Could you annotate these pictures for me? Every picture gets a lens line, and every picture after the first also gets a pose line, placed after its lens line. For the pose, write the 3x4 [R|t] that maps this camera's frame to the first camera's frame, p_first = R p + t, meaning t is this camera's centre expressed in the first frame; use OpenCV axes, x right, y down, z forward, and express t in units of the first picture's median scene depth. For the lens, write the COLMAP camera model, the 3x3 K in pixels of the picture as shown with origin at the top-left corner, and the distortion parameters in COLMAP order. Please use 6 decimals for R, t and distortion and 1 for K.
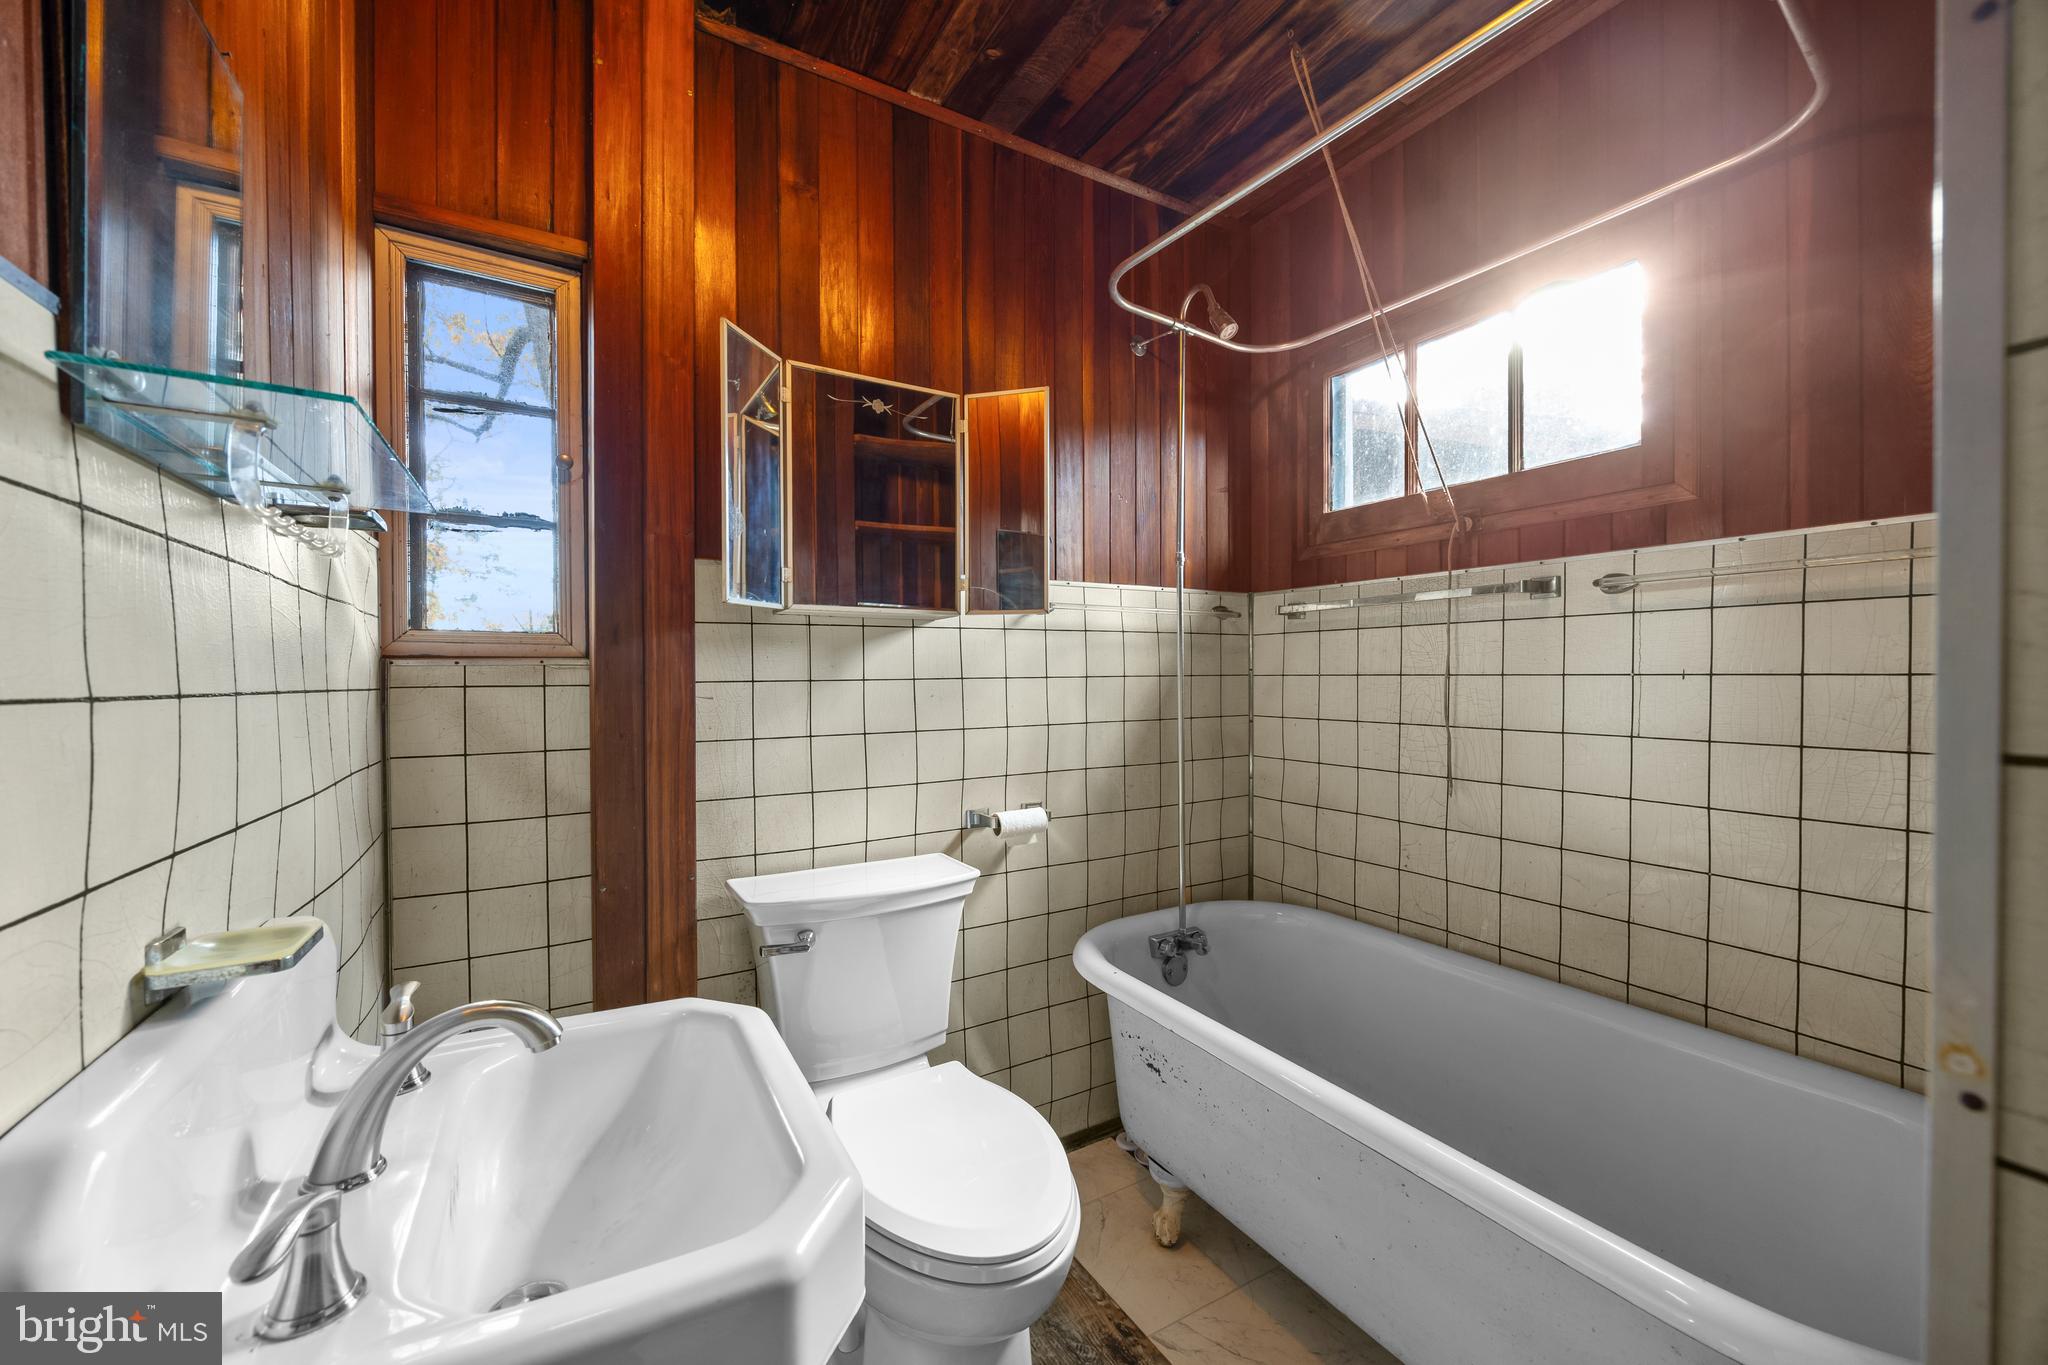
lens RADIAL K [[783.3, 0, 1024.9], [0, 783.3, 685.5], [0, 0, 1]] dist [-0.001476, 0.000309]
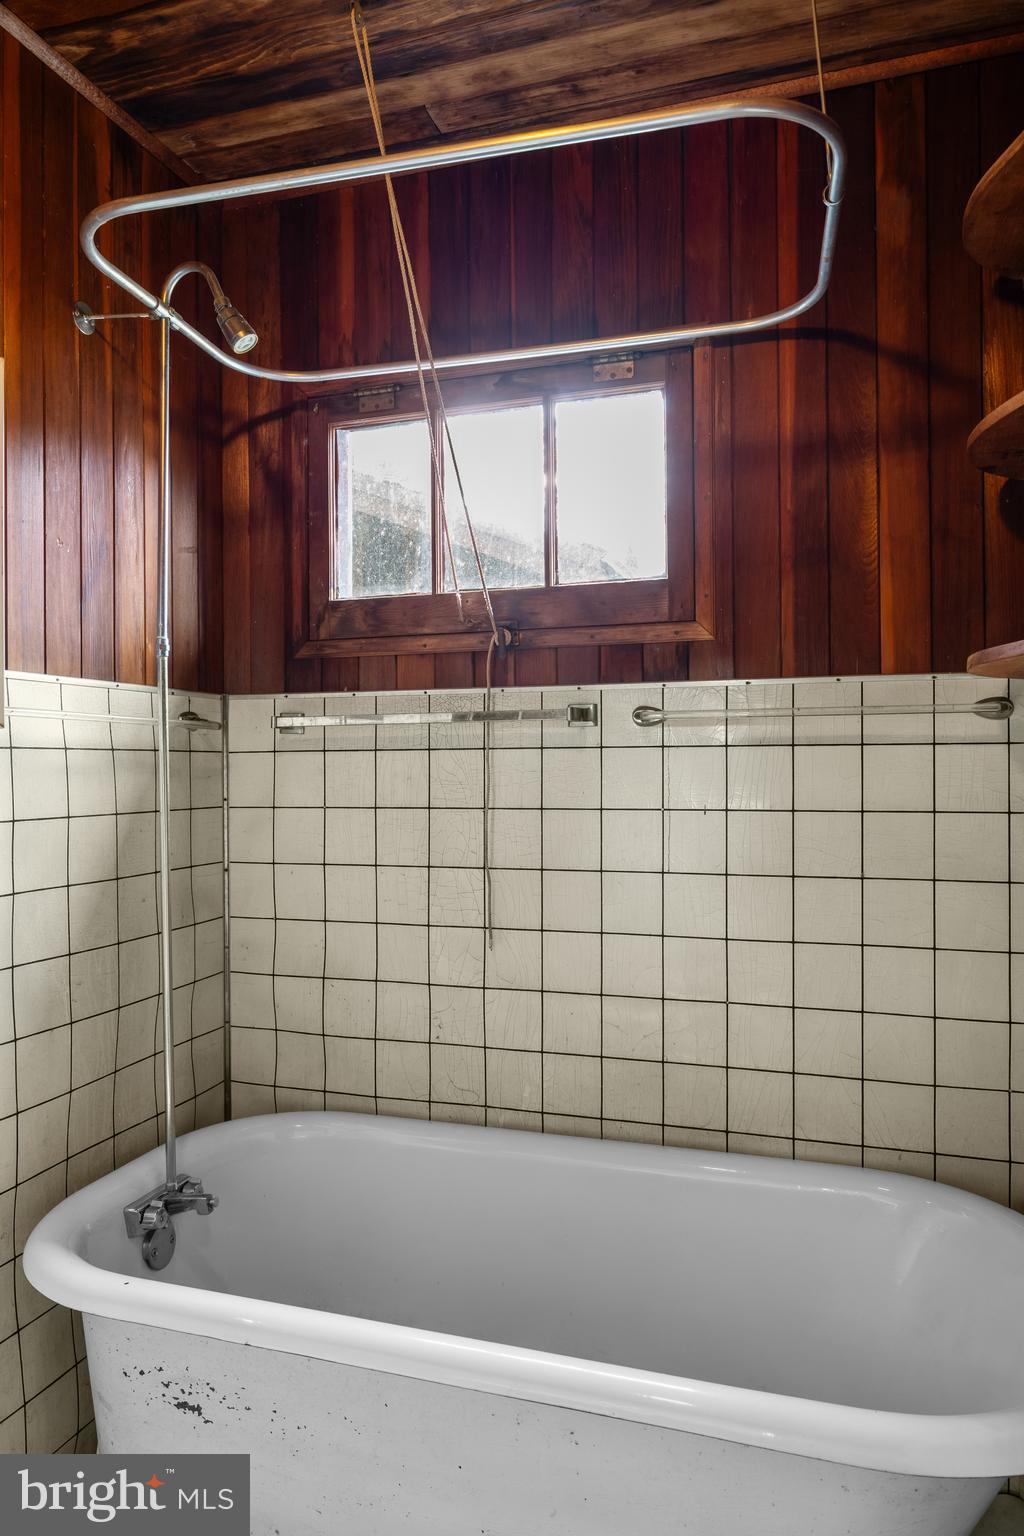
lens RADIAL K [[1034.5, 0, 510.4], [0, 1034.5, 776.3], [0, 0, 1]] dist [-0.006857, -0.000842]
pose [[0.747933, -0.002525, 0.663770, -0.179134], [0.010570, 0.999911, -0.008106, -0.036964], [-0.663690, 0.013079, 0.747893, 0.118609]]
